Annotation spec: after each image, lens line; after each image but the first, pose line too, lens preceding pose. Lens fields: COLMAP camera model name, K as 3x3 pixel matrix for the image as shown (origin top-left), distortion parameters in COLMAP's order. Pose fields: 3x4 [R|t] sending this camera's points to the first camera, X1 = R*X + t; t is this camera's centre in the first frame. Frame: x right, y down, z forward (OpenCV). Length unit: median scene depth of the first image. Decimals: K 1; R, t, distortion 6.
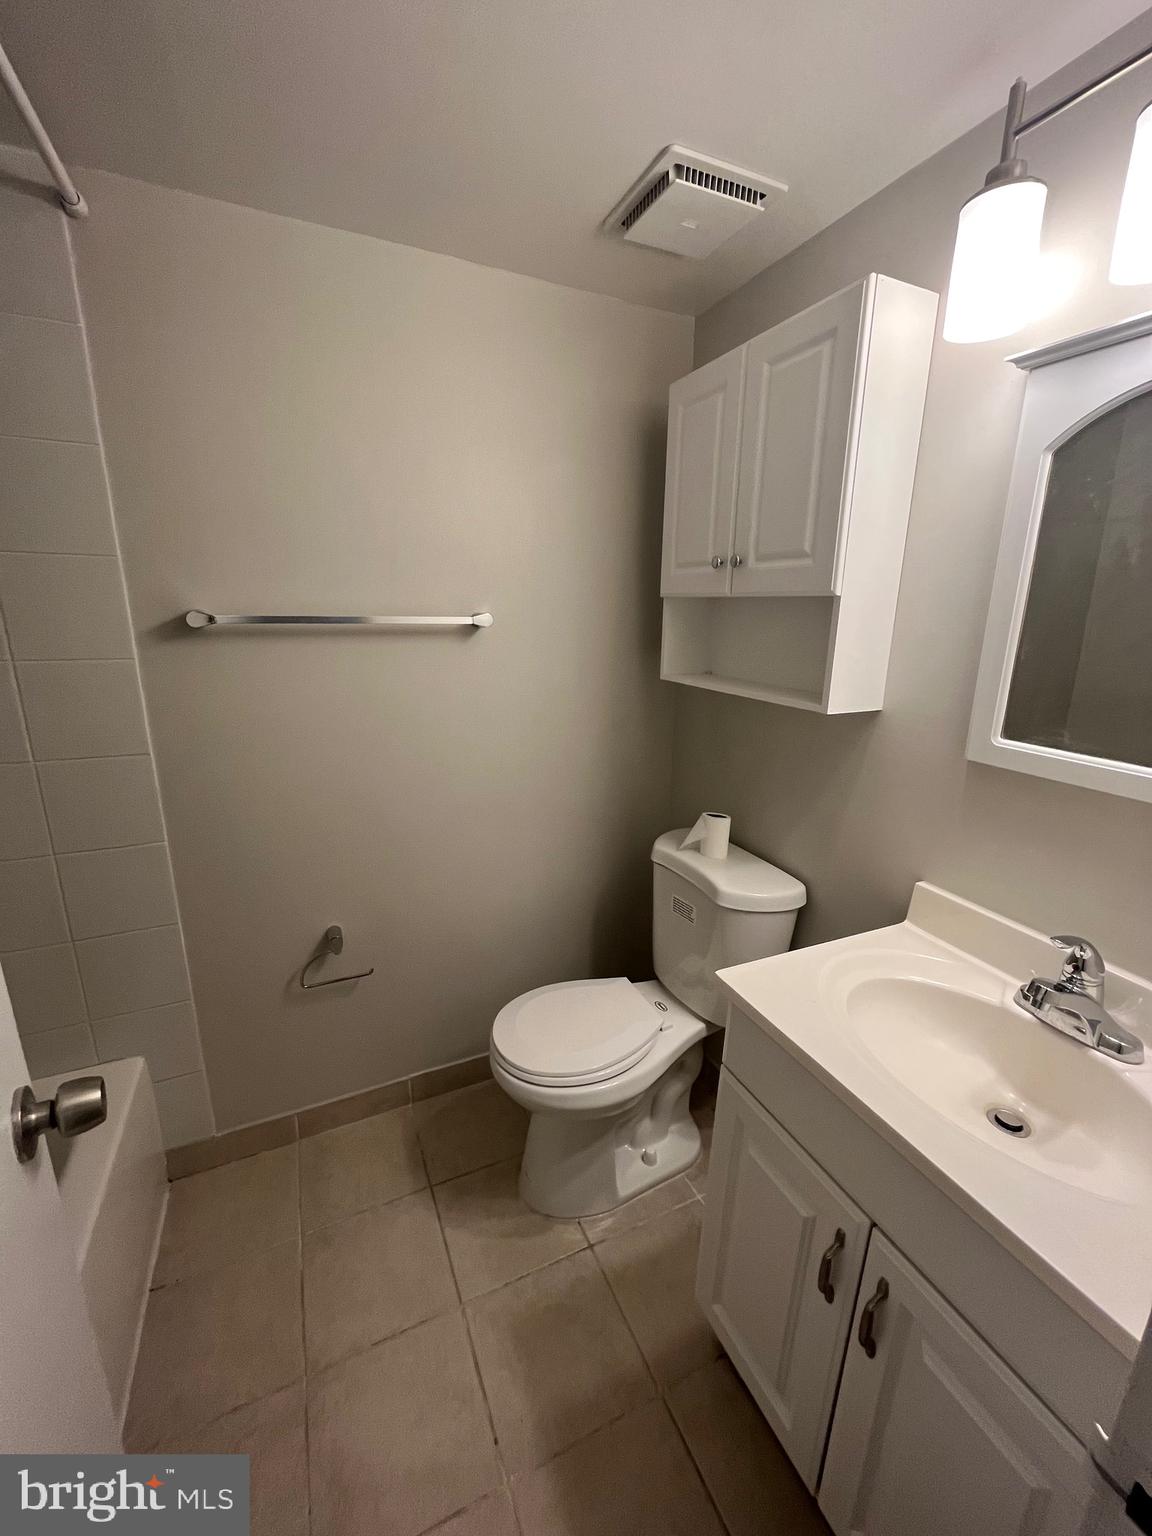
lens RADIAL K [[618.8, 0, 572.6], [0, 618.8, 764.9], [0, 0, 1]] dist [0.000881, -0.001127]
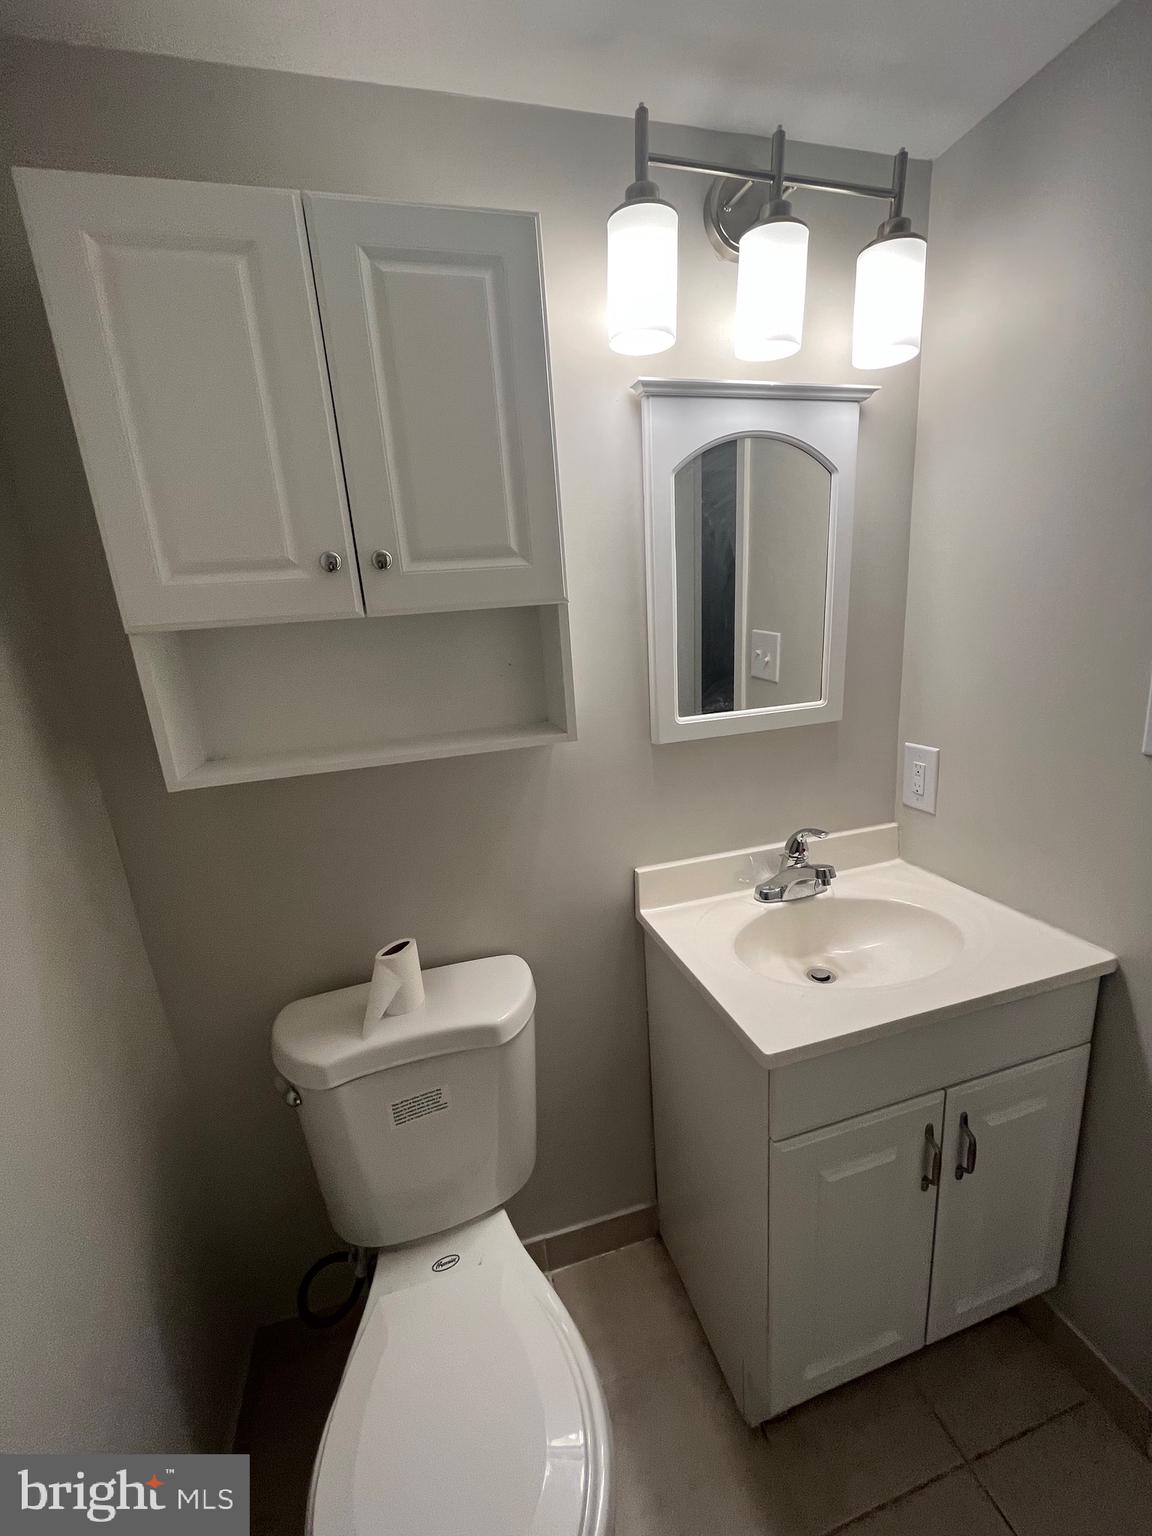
lens RADIAL K [[618.8, 0, 574.9], [0, 618.8, 772.5], [0, 0, 1]] dist [0.000881, -0.001127]
pose [[0.152650, -0.270465, 0.950551, -0.405248], [0.320947, 0.923258, 0.211158, -0.218208], [-0.934715, 0.272843, 0.227740, 0.800208]]
